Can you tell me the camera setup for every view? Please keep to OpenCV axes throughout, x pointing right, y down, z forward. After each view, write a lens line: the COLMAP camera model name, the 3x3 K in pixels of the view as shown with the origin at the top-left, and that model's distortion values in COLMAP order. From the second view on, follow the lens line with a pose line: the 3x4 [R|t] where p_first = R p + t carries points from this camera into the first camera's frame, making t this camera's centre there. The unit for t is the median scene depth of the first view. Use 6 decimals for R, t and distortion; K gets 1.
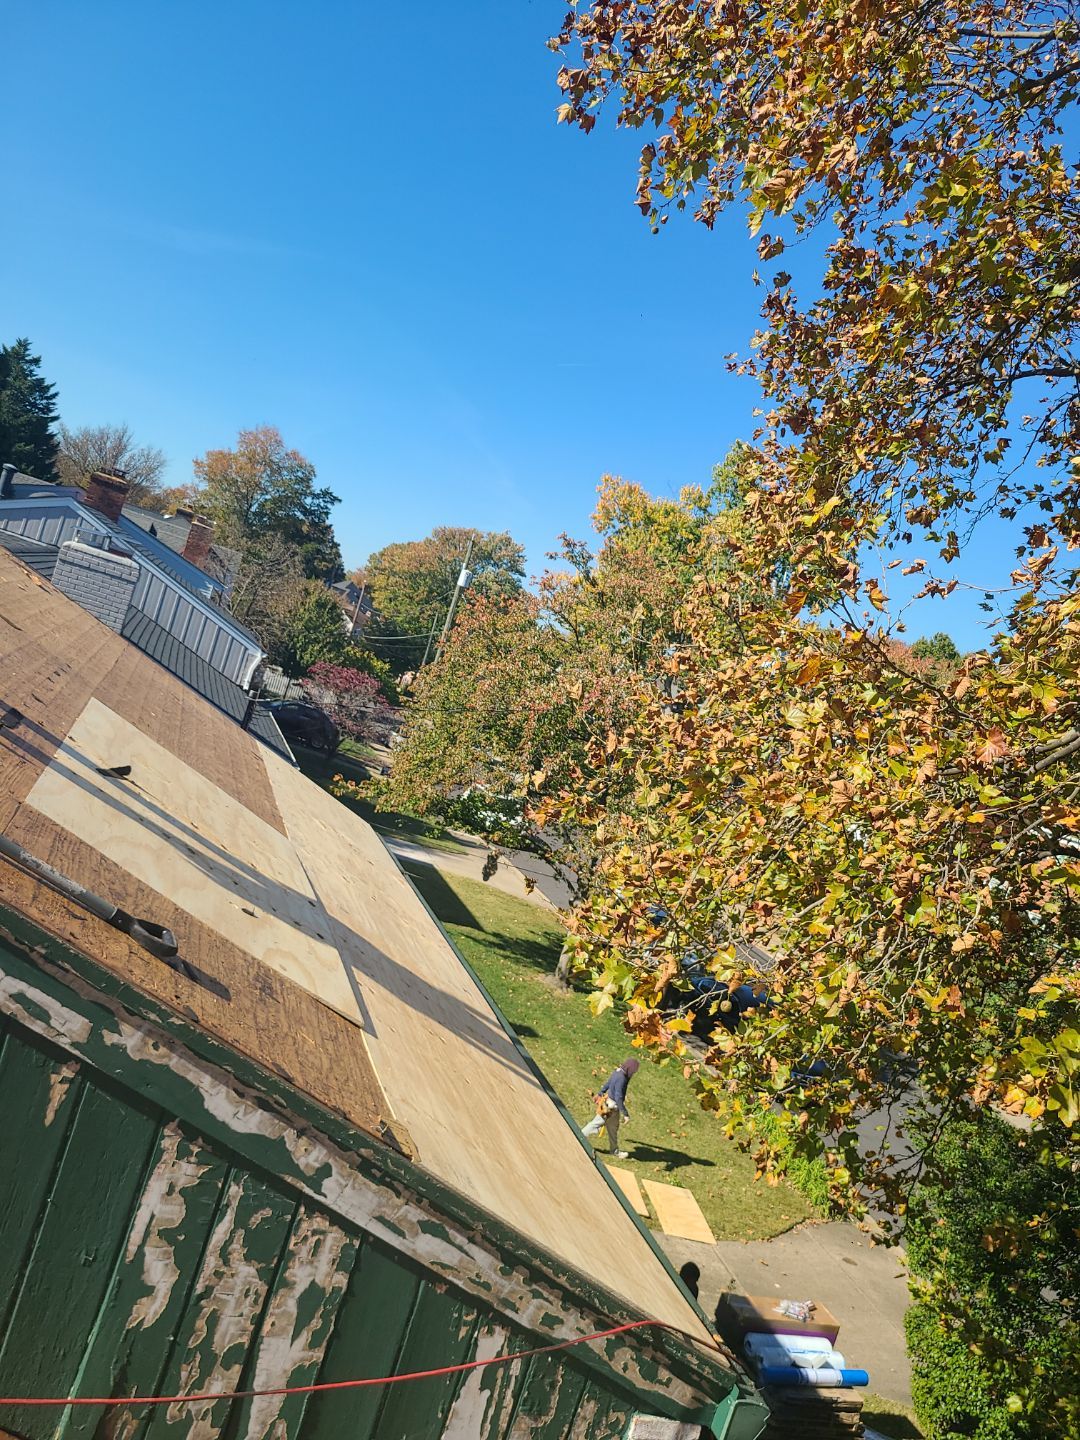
lens RADIAL K [[1098.3, 0, 550.3], [0, 1098.3, 740.9], [0, 0, 1]] dist [0.042613, -0.000564]
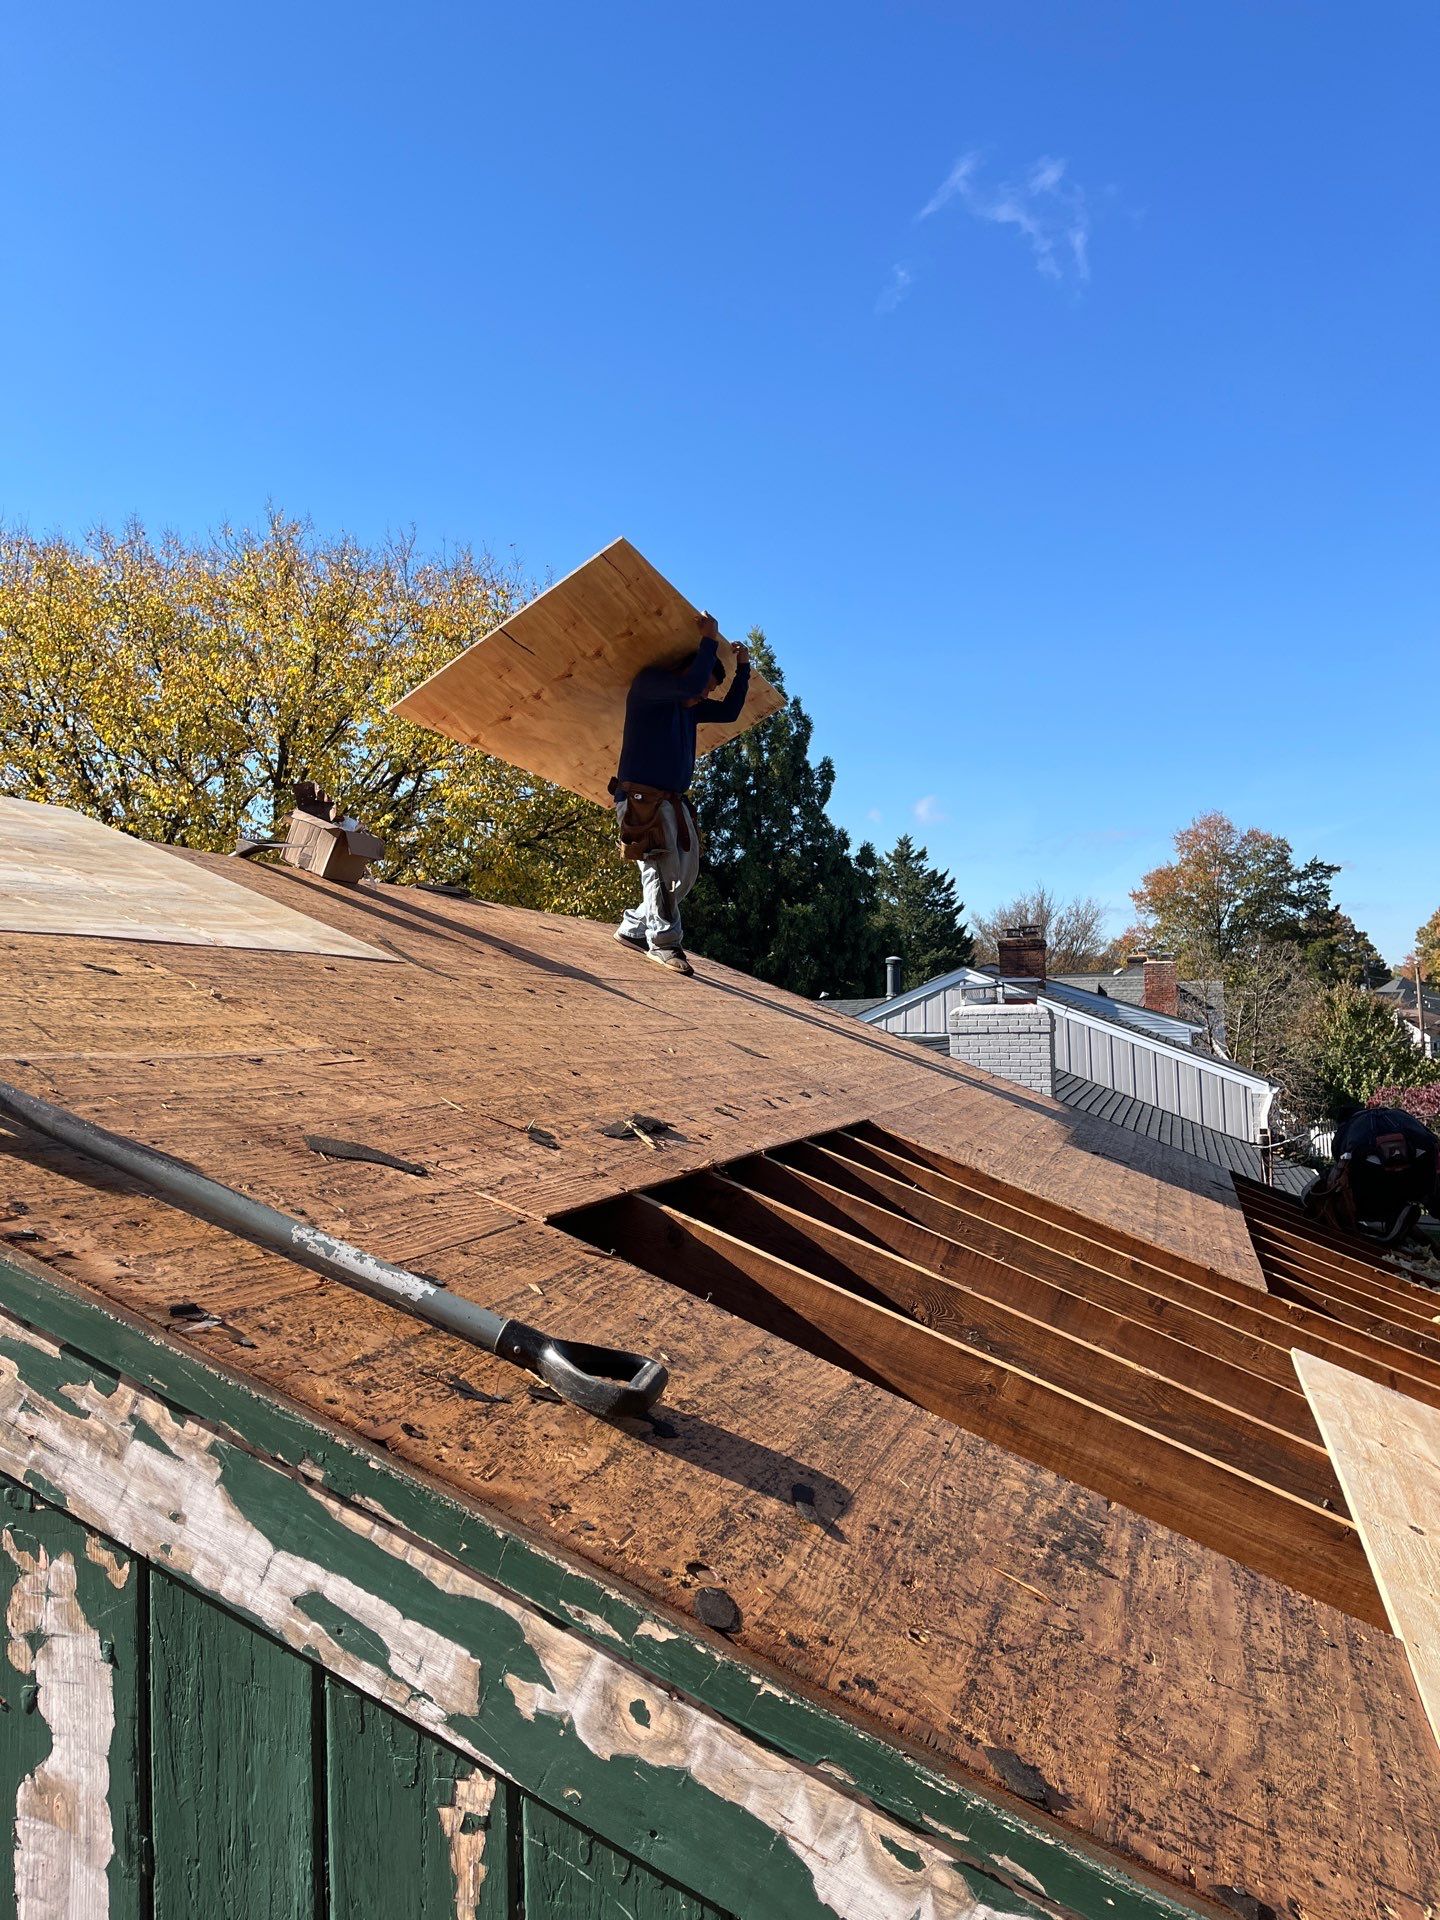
lens RADIAL K [[1445.4, 0, 735.4], [0, 1445.4, 936.0], [0, 0, 1]] dist [0.089662, -0.113686]
pose [[0.763023, -0.360533, -0.536481, 0.003962], [0.228577, 0.926864, -0.297785, 0.053822], [0.604606, 0.104590, 0.789628, 0.173623]]
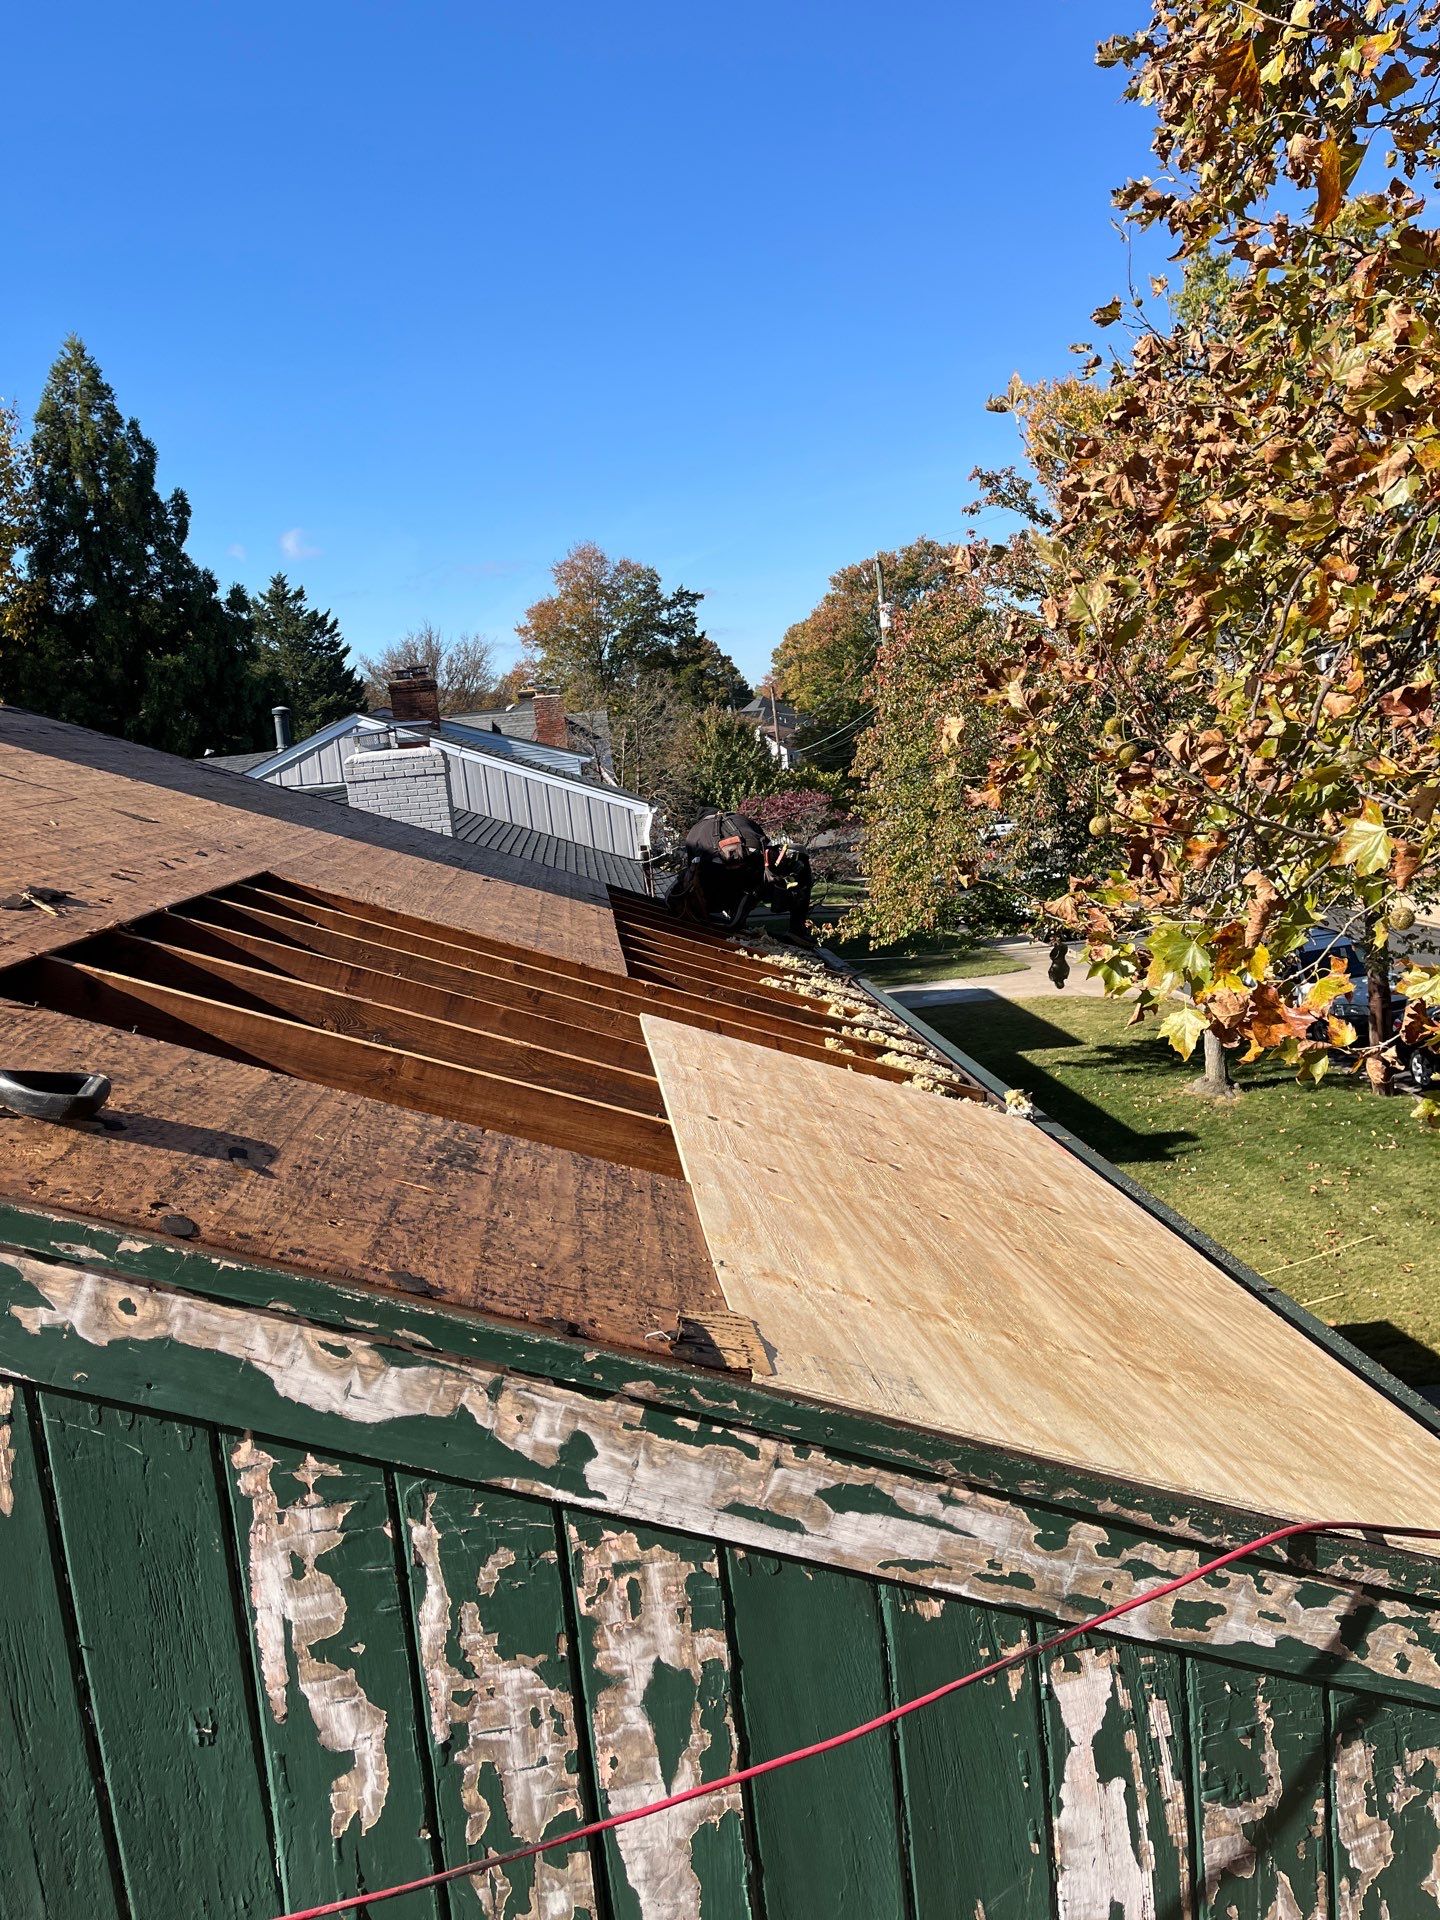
lens RADIAL K [[1450.9, 0, 727.7], [0, 1450.9, 952.7], [0, 0, 1]] dist [0.045250, -0.035910]
pose [[0.891560, -0.362269, -0.271812, 0.030852], [0.376275, 0.926508, -0.000638, 0.065090], [0.252067, -0.101707, 0.962350, 0.130911]]
